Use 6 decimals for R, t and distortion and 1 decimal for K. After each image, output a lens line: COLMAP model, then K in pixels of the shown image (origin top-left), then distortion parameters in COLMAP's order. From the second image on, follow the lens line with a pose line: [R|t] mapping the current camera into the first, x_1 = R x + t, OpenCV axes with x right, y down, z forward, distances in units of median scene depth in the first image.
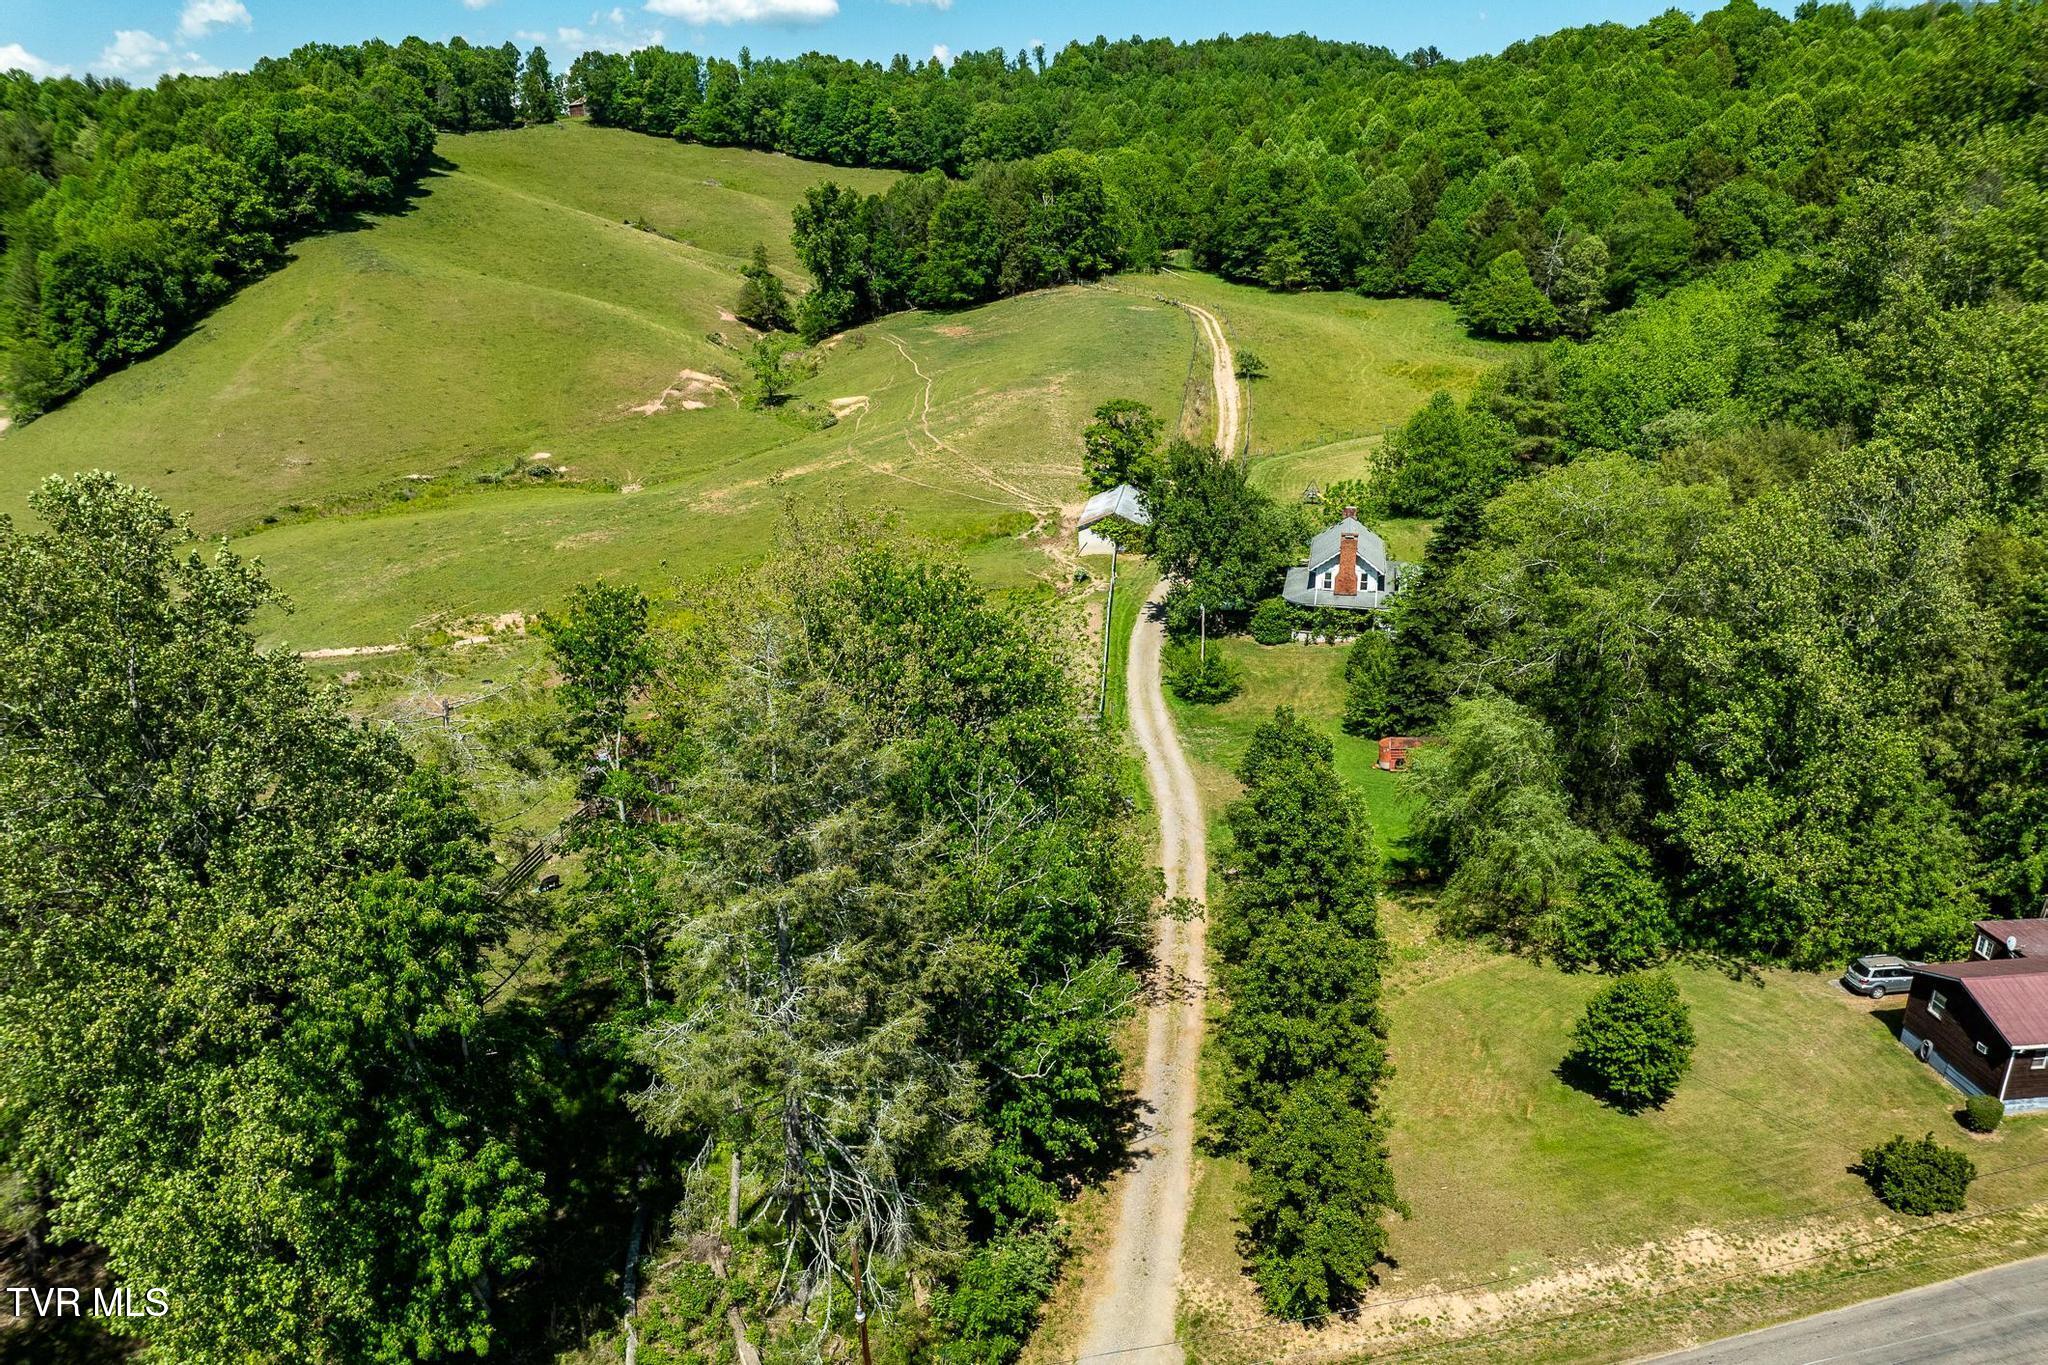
lens RADIAL K [[1471.0, 0, 1030.3], [0, 1471.0, 757.7], [0, 0, 1]] dist [-0.036048, 0.002057]
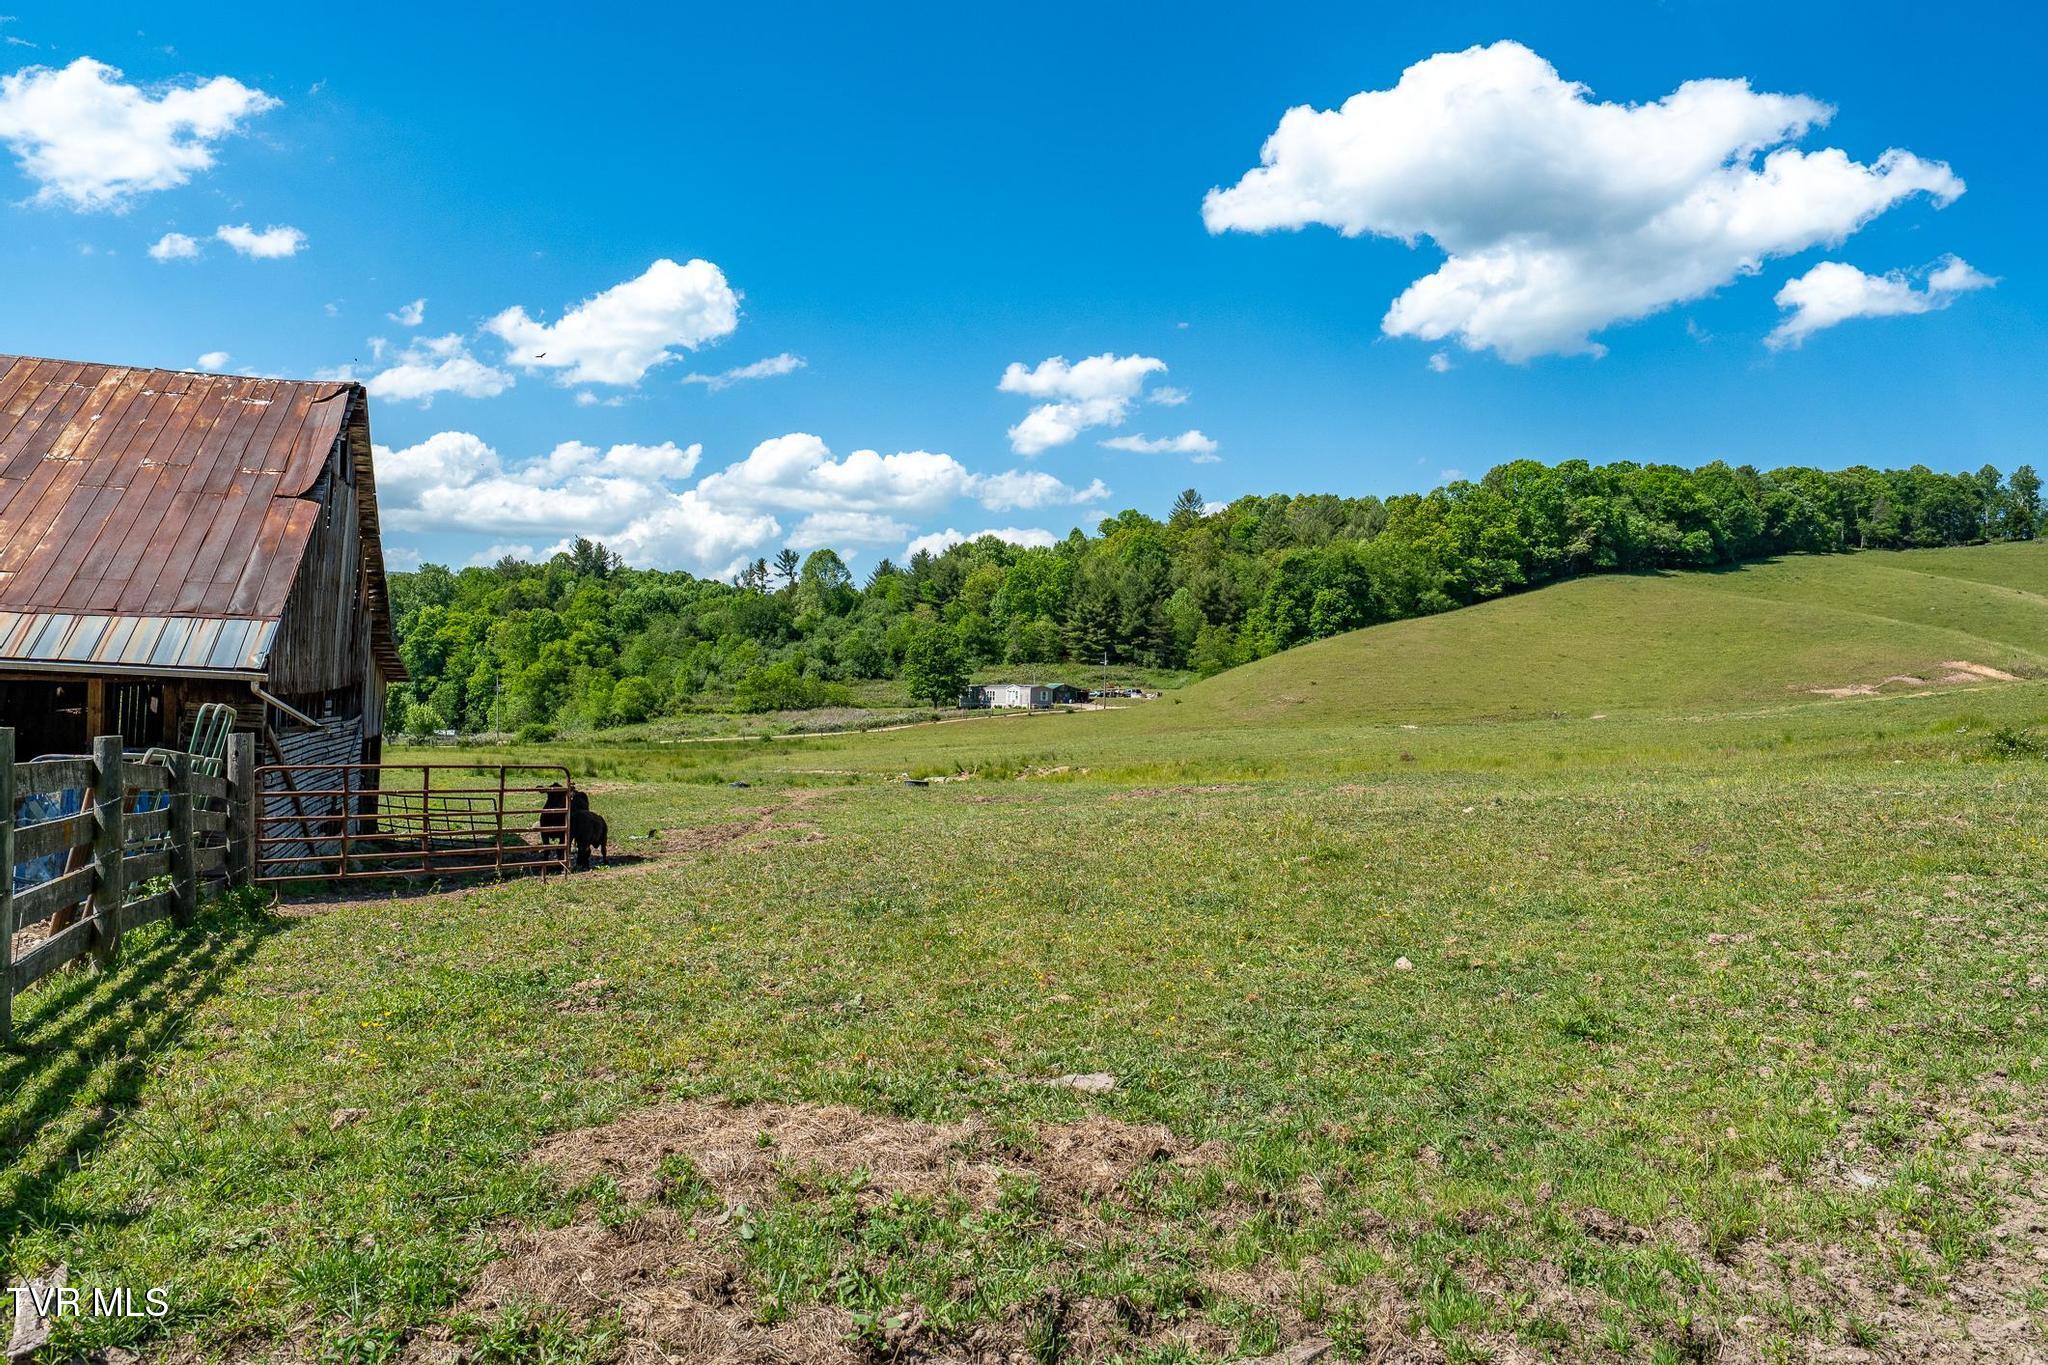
lens RADIAL K [[1271.1, 0, 1015.8], [0, 1271.1, 680.9], [0, 0, 1]] dist [0.008809, 0.001629]
pose [[0.517081, 0.005209, -0.855921, 0.014262], [-0.338837, 0.919536, -0.199103, -0.014646], [0.786013, 0.392970, 0.477239, 0.372998]]
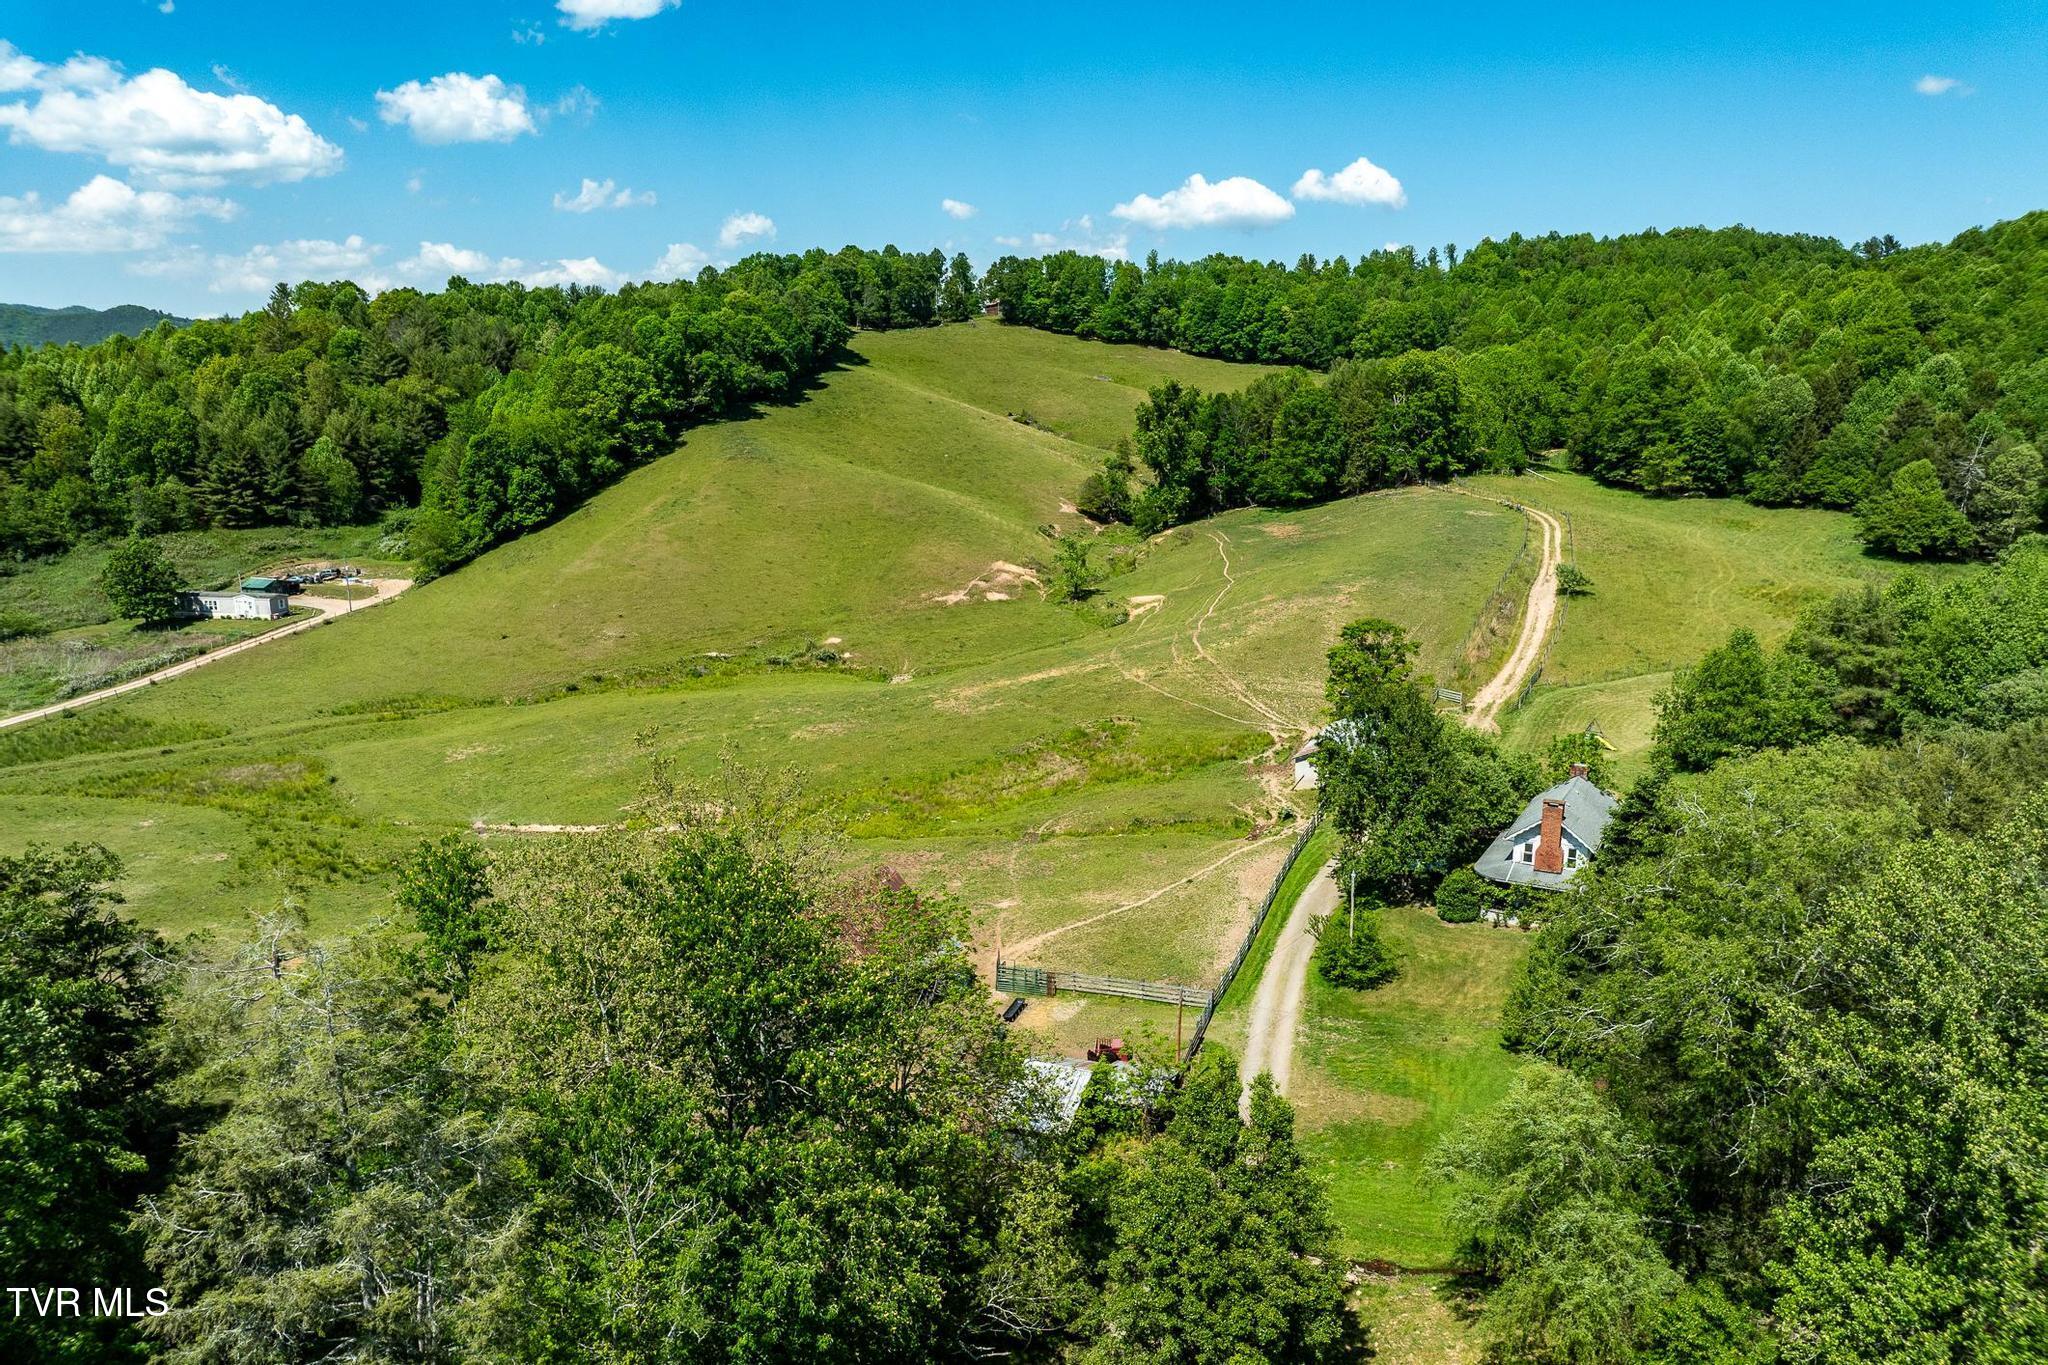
lens RADIAL K [[1471.0, 0, 1029.2], [0, 1471.0, 769.9], [0, 0, 1]] dist [-0.036048, 0.002057]
pose [[0.958714, 0.072567, -0.274959, 0.062469], [-0.102561, 0.990053, -0.096311, -0.023030], [0.265235, 0.120535, 0.956620, 0.046210]]
